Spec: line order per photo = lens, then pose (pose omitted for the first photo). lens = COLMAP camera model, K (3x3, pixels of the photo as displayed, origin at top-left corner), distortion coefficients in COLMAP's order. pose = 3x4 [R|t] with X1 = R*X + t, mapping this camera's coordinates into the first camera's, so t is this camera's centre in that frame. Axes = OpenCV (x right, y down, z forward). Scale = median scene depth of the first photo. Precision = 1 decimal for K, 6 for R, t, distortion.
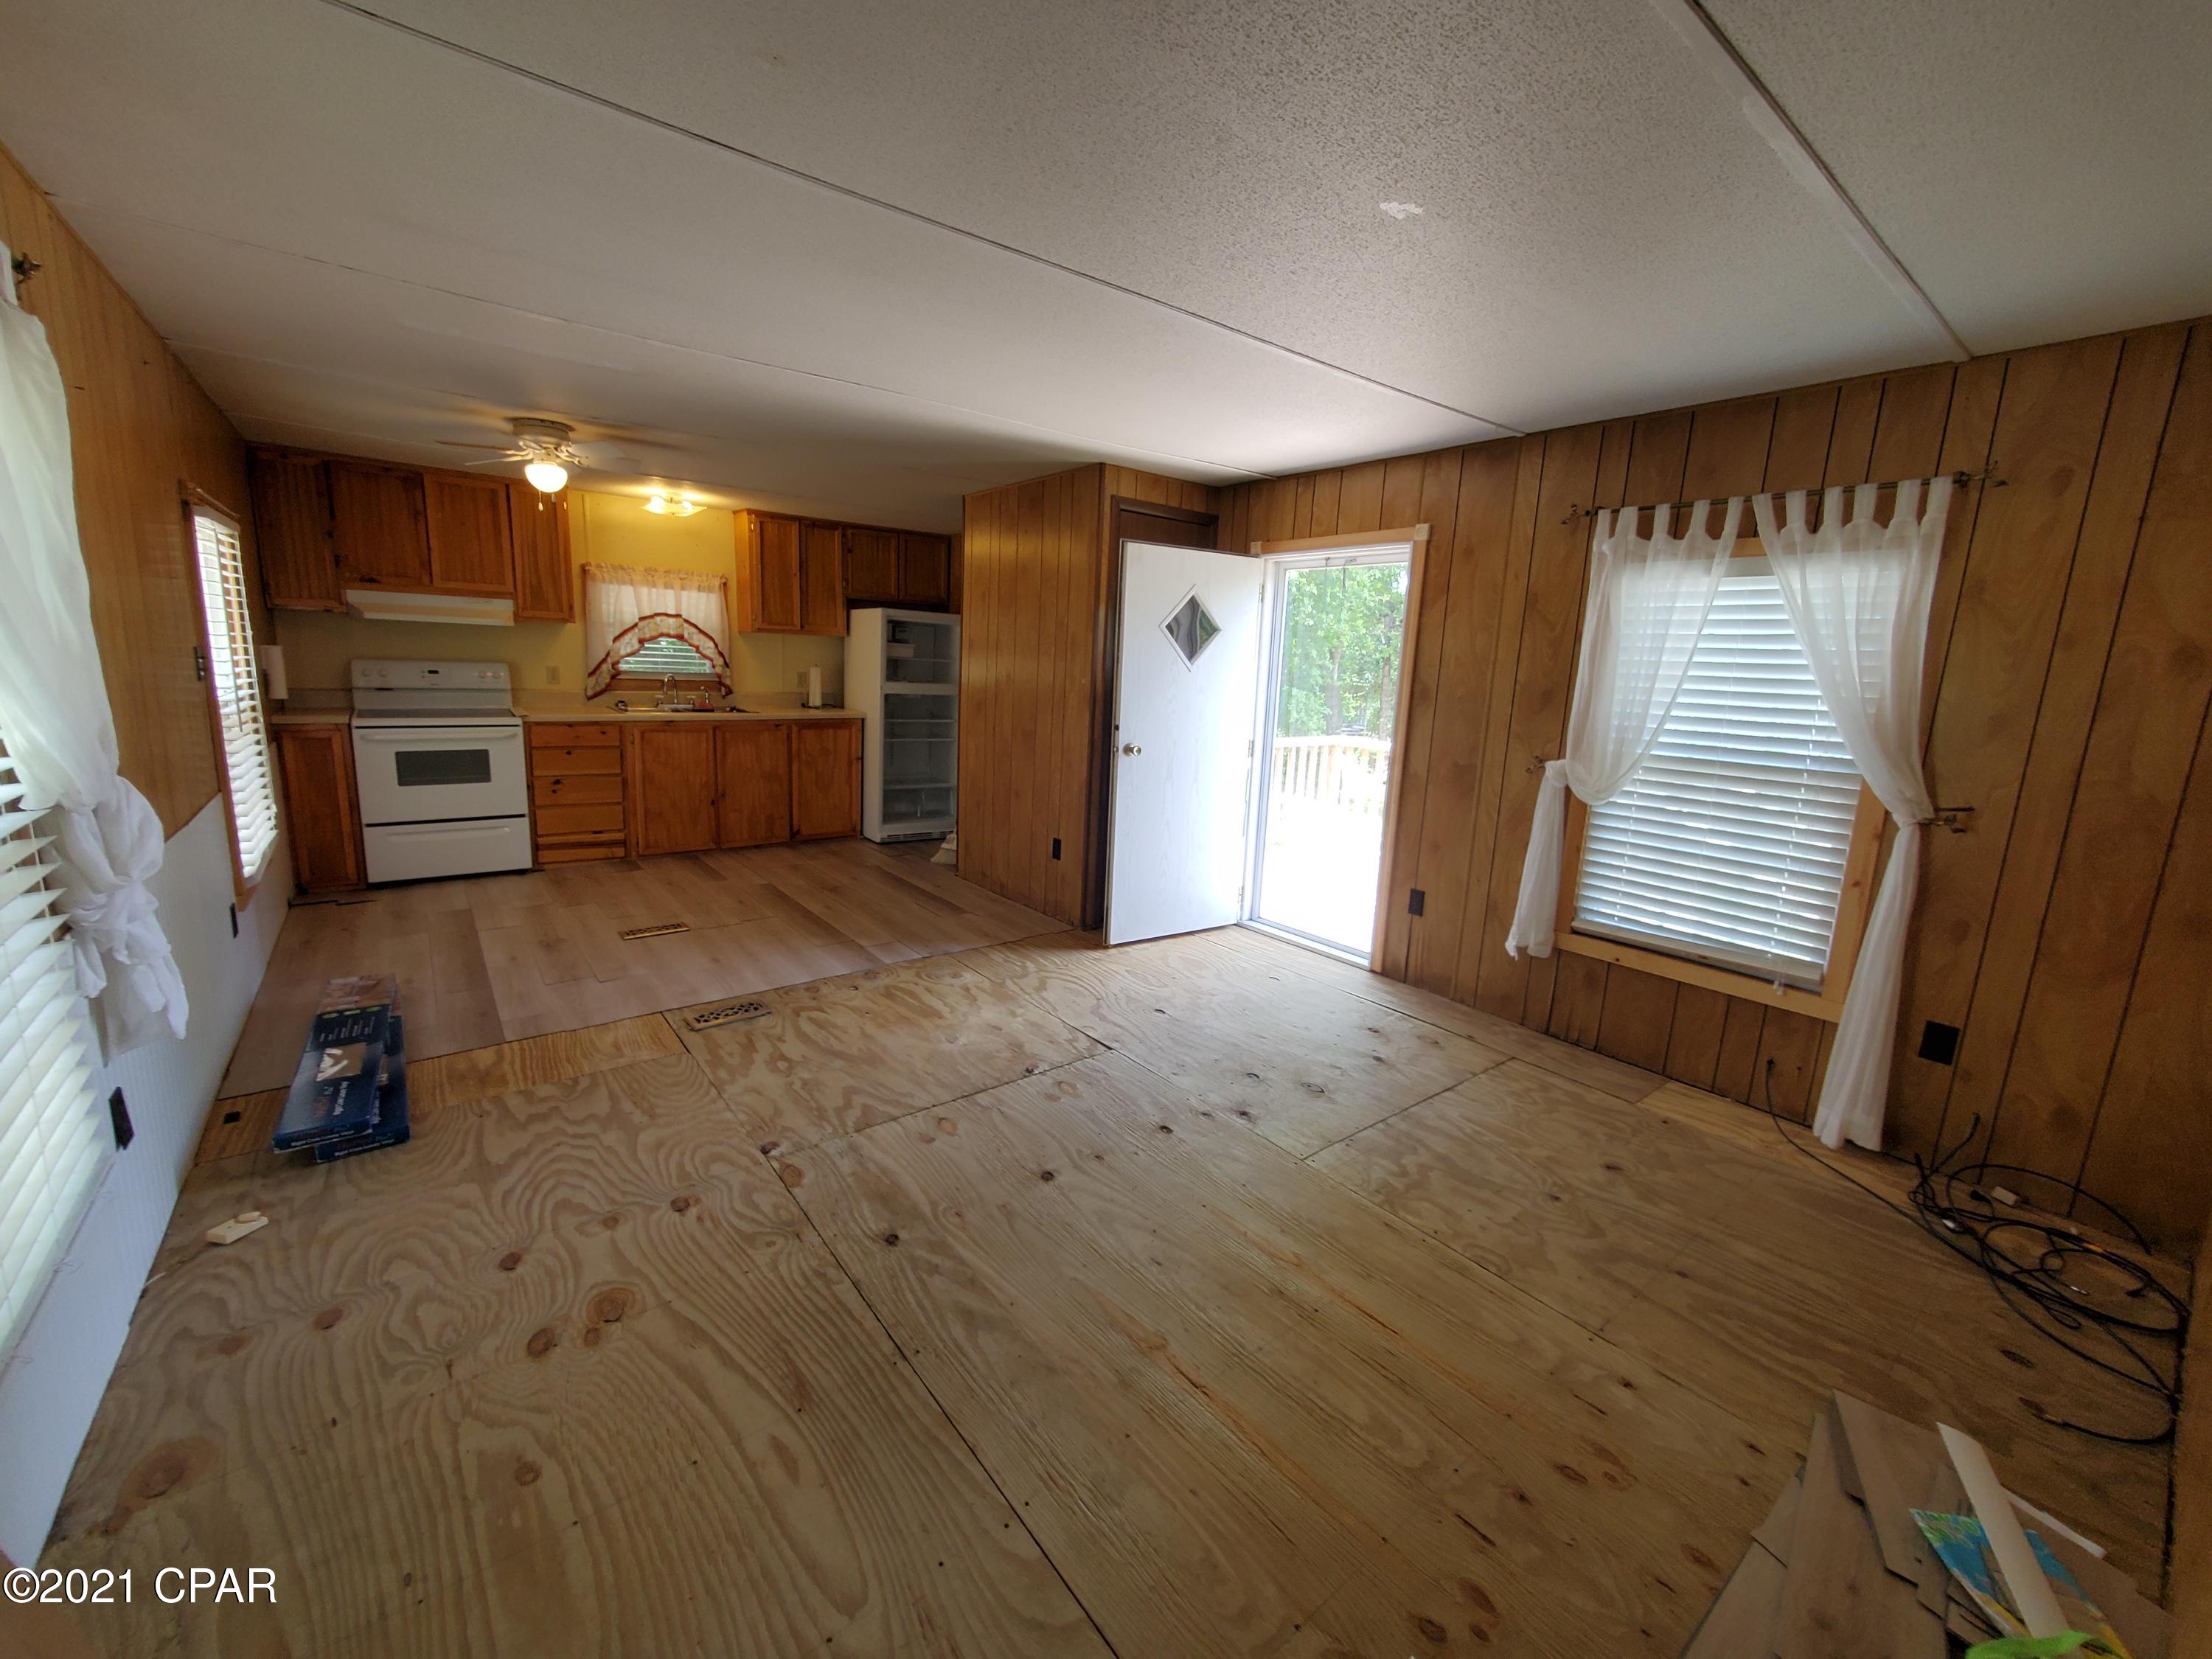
lens RADIAL K [[883.6, 0, 1092.3], [0, 883.6, 824.1], [0, 0, 1]] dist [-0.001343, -0.000662]
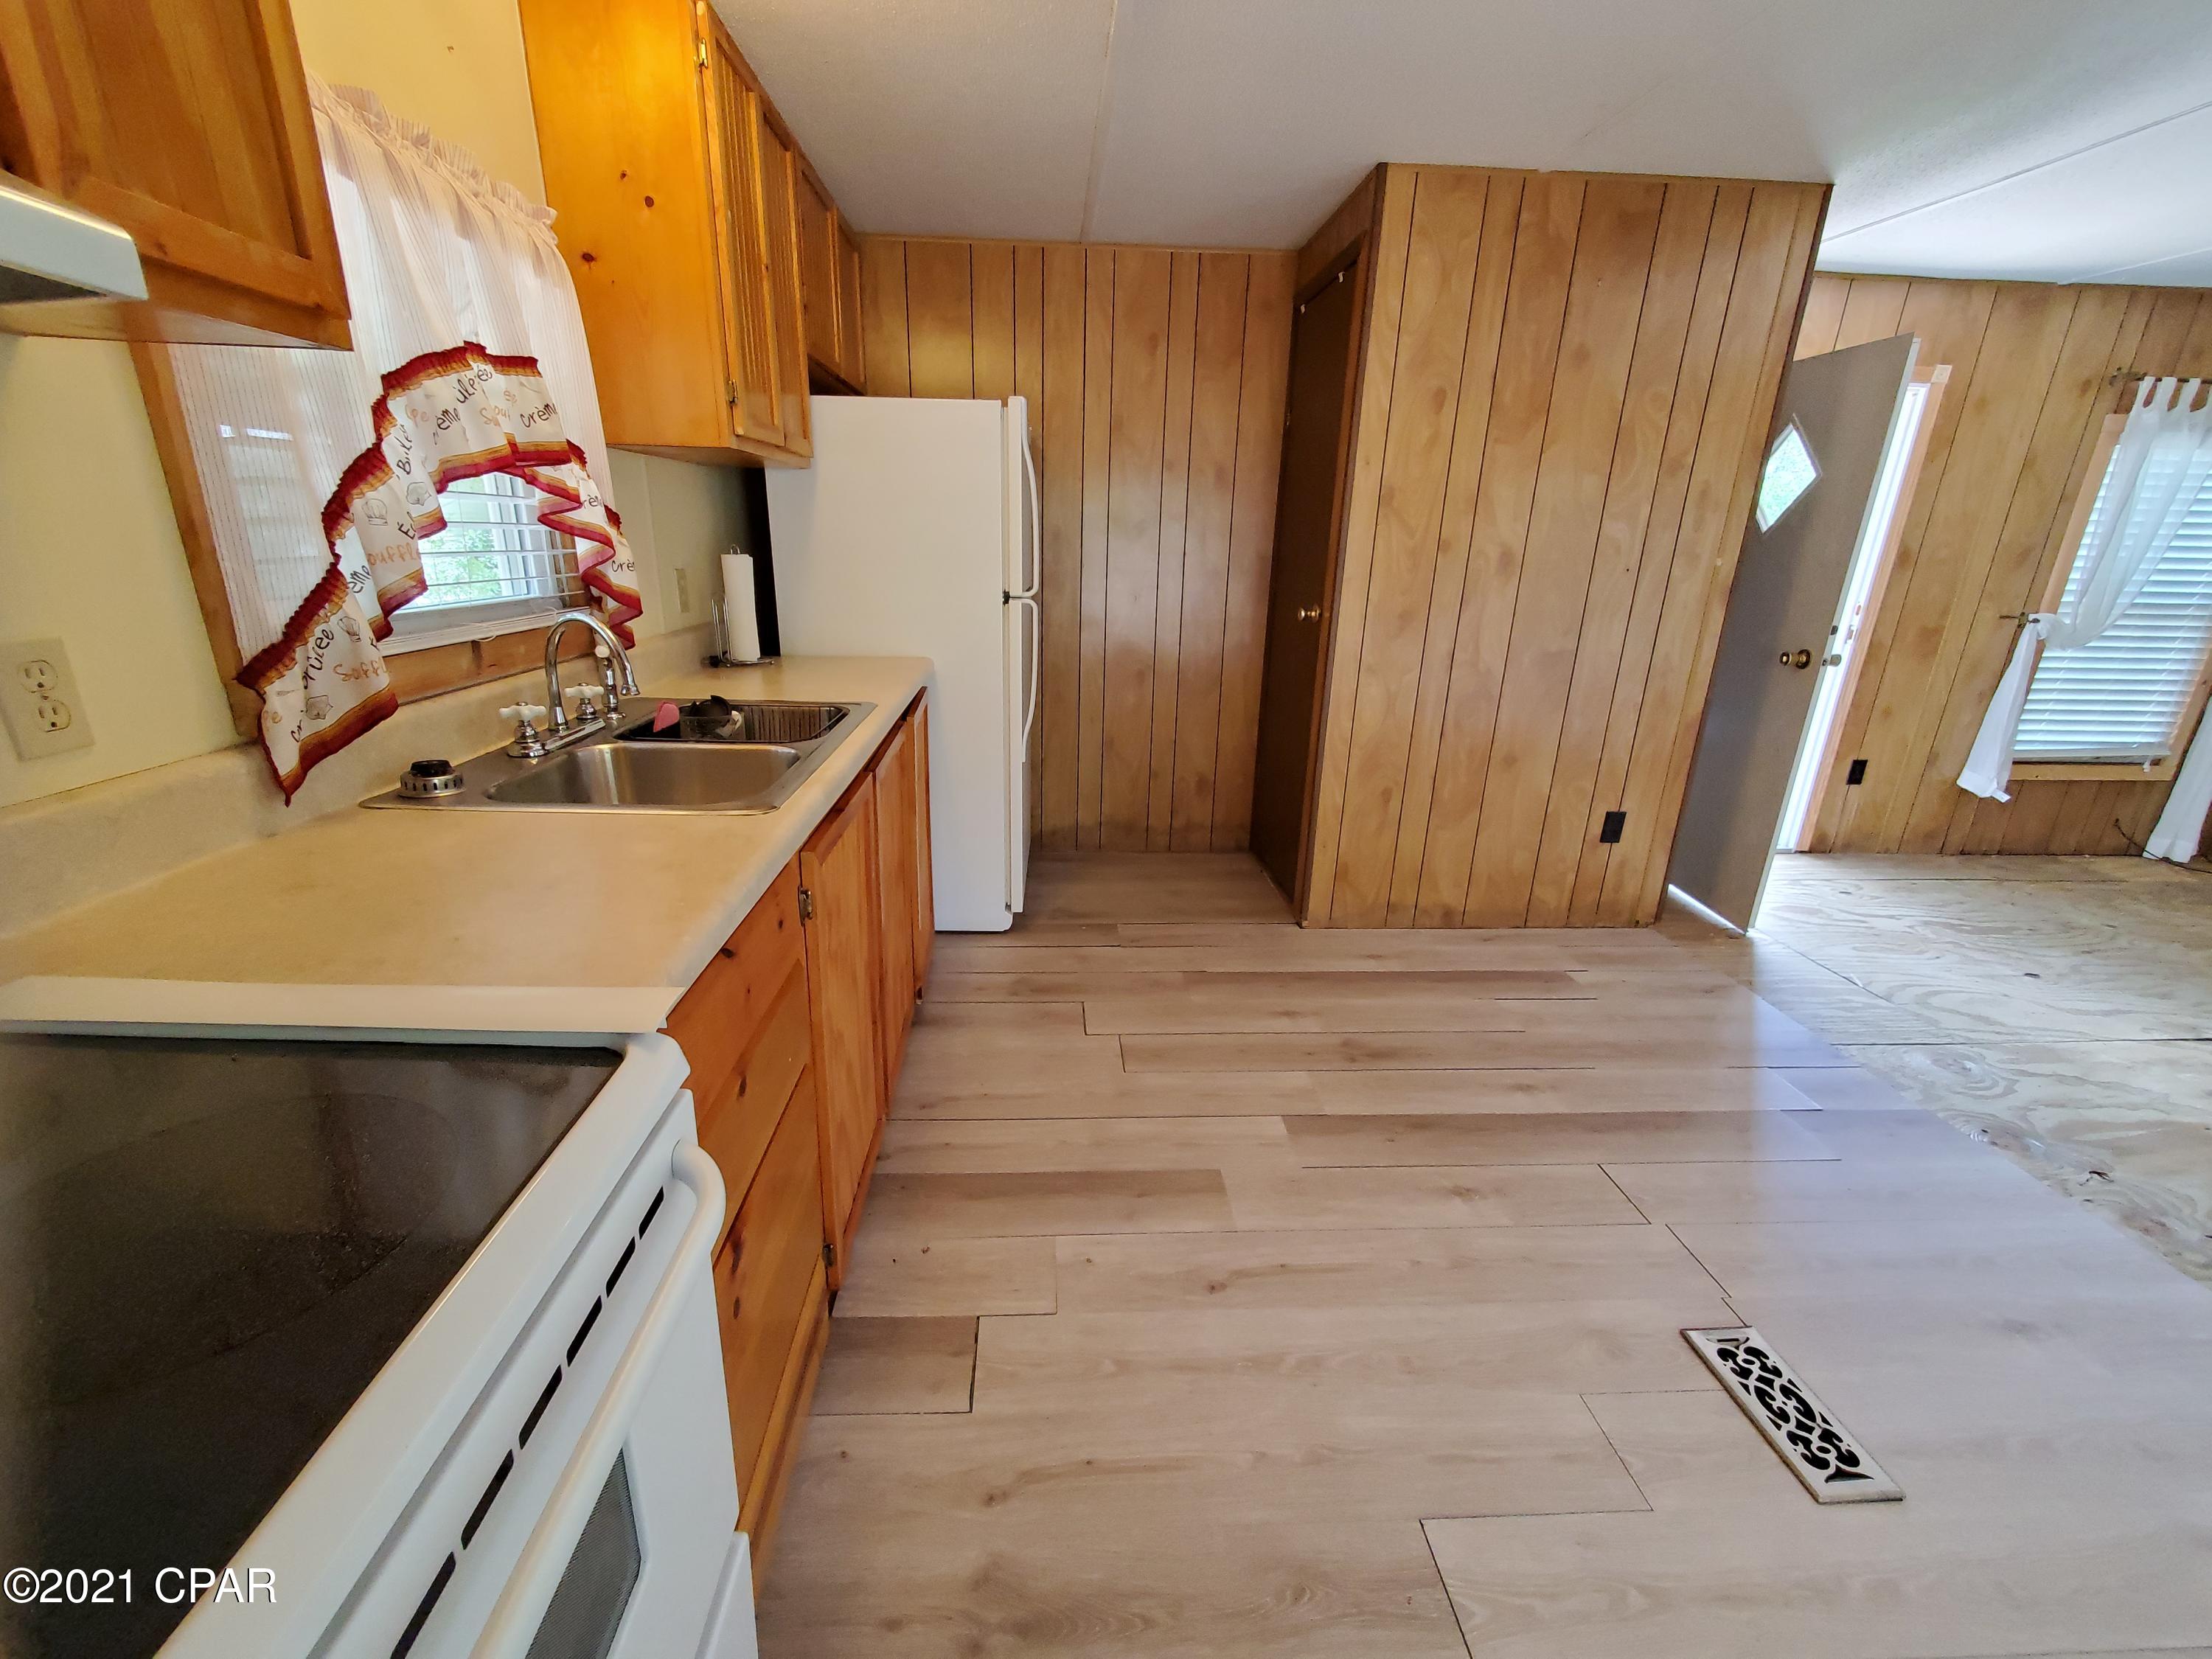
lens RADIAL K [[883.6, 0, 1093.3], [0, 883.6, 818.2], [0, 0, 1]] dist [-0.001343, -0.000662]
pose [[0.571754, -0.278667, 0.771649, -0.918578], [0.152503, 0.960255, 0.233781, -0.228057], [-0.806127, -0.015986, 0.591527, 1.115808]]
